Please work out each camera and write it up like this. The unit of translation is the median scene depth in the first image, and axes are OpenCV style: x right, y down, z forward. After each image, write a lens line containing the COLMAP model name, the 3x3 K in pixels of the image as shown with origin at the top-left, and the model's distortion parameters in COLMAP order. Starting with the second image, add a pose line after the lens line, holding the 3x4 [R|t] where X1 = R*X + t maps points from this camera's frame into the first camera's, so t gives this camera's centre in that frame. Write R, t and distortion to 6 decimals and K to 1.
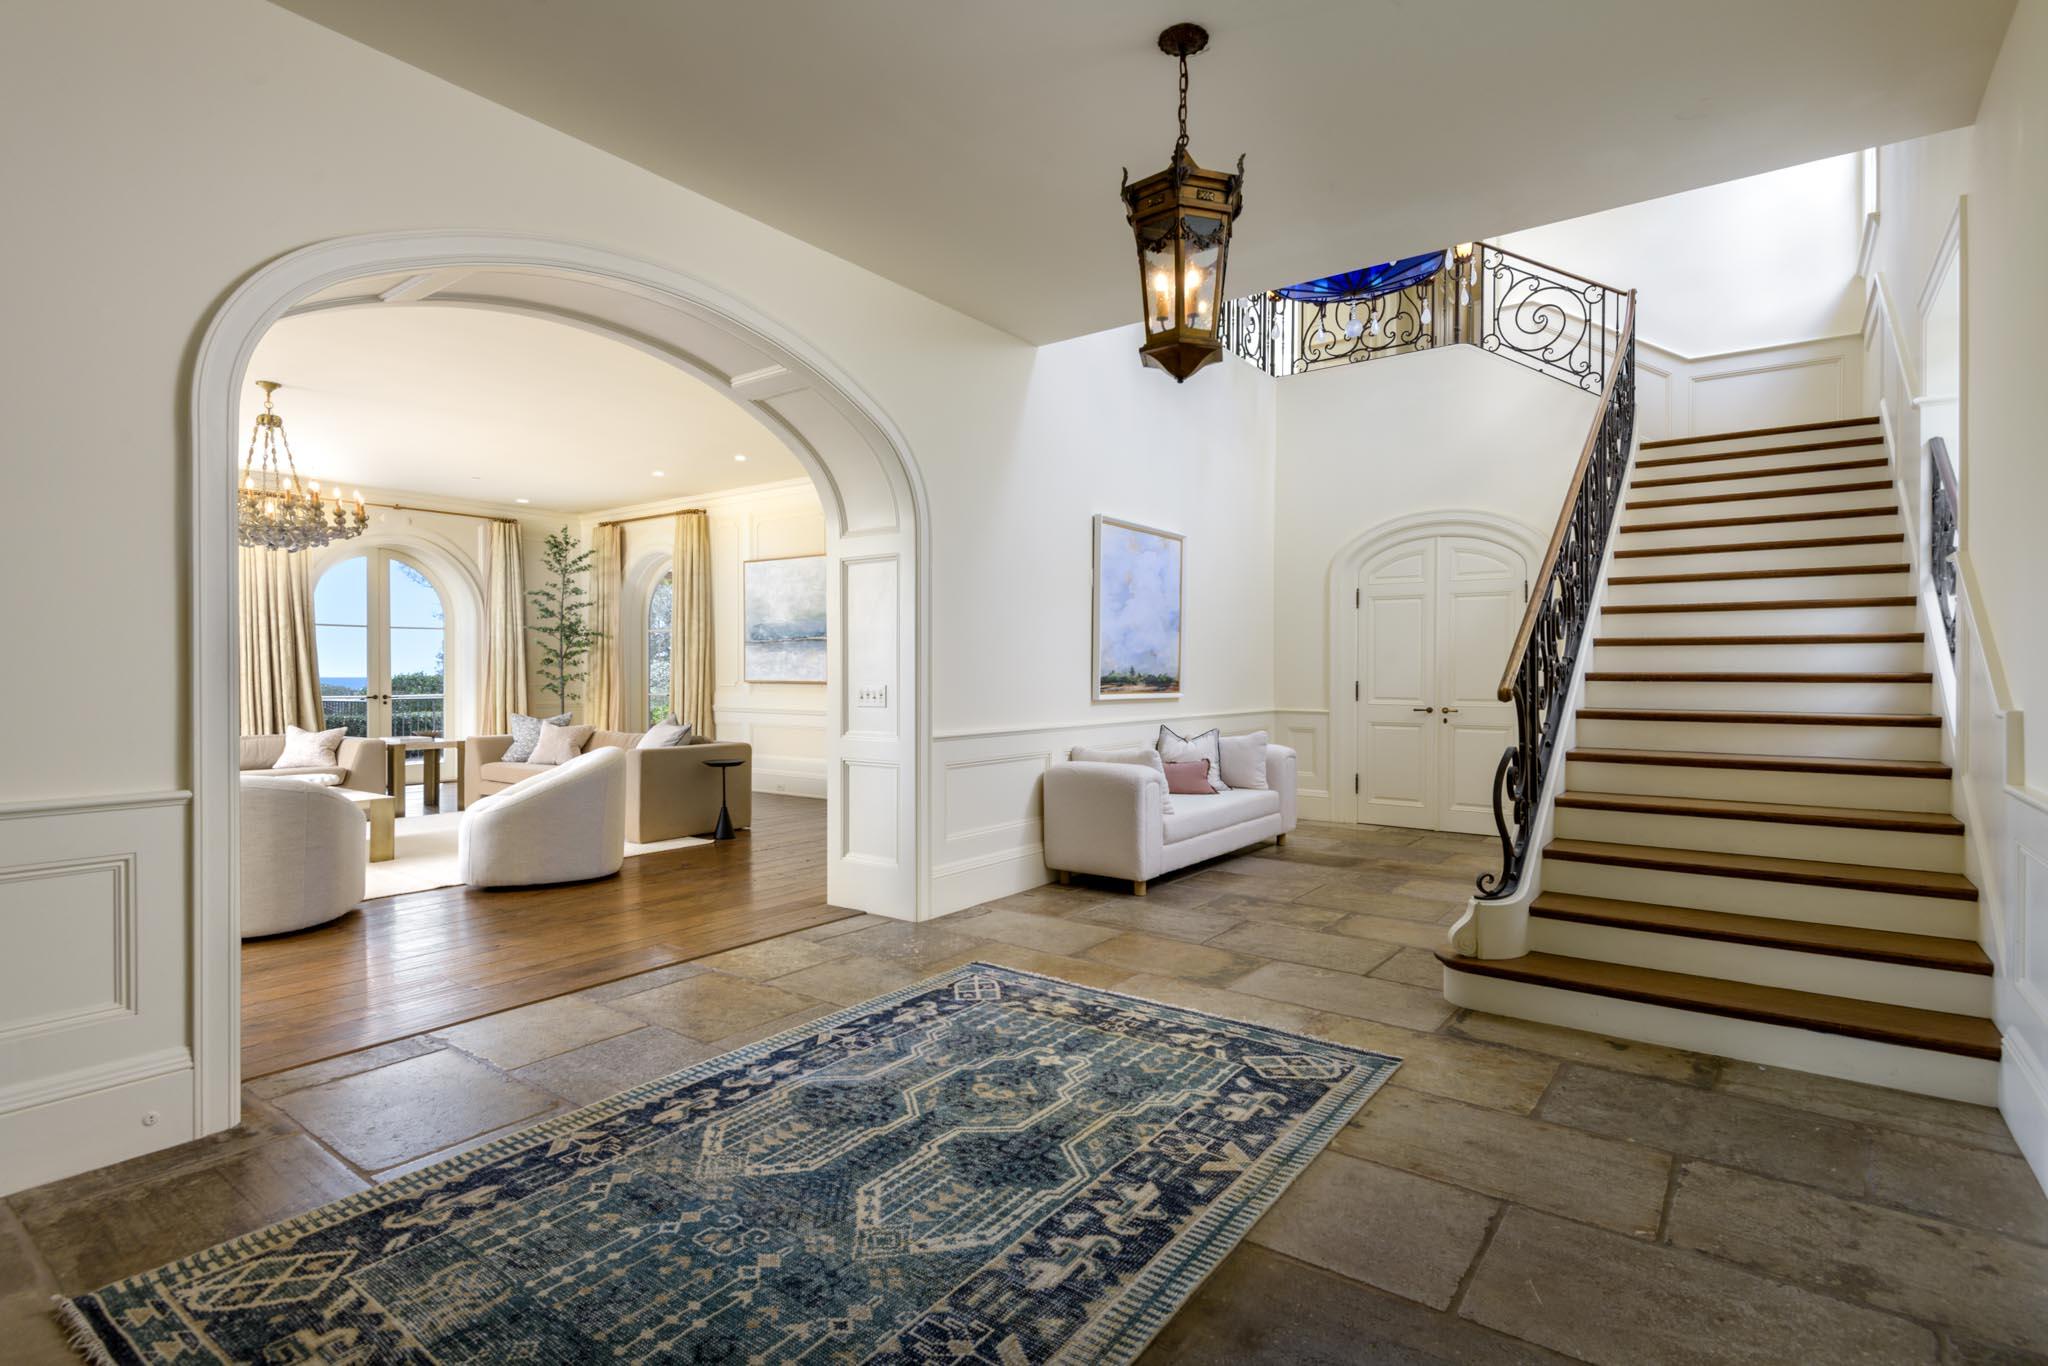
lens RADIAL K [[989.3, 0, 1019.9], [0, 989.3, 677.3], [0, 0, 1]] dist [-0.004730, -0.000263]
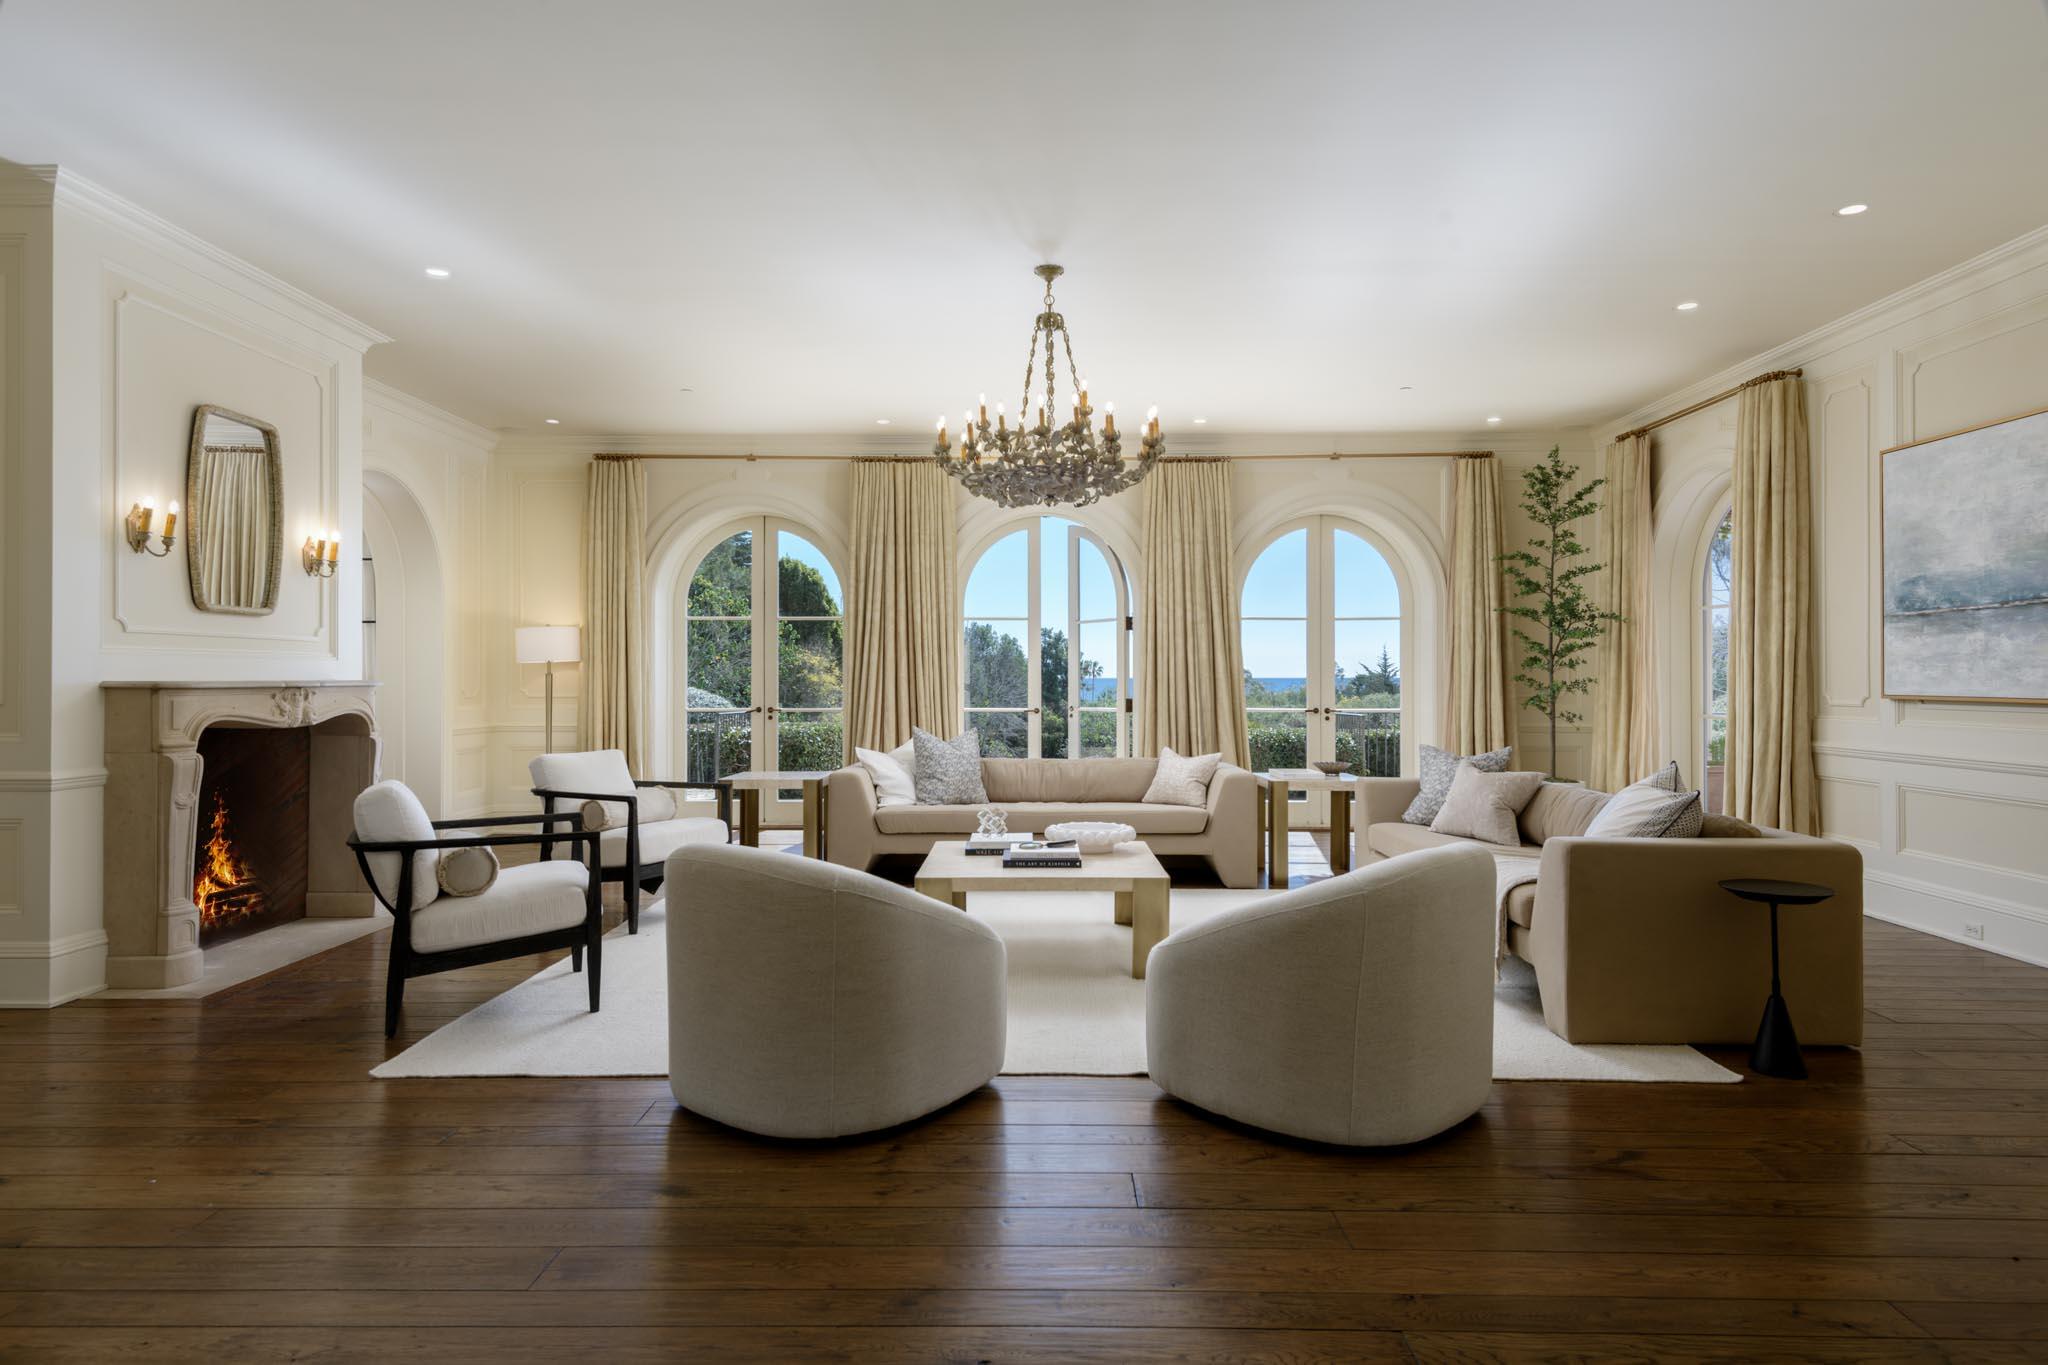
lens RADIAL K [[1169.2, 0, 1020.5], [0, 1169.2, 677.6], [0, 0, 1]] dist [0.000273, -0.002580]
pose [[0.581891, -0.000332, -0.813267, -0.052125], [-0.006280, 0.999968, -0.004901, 0.000070], [0.813242, 0.007959, 0.581871, 0.292795]]
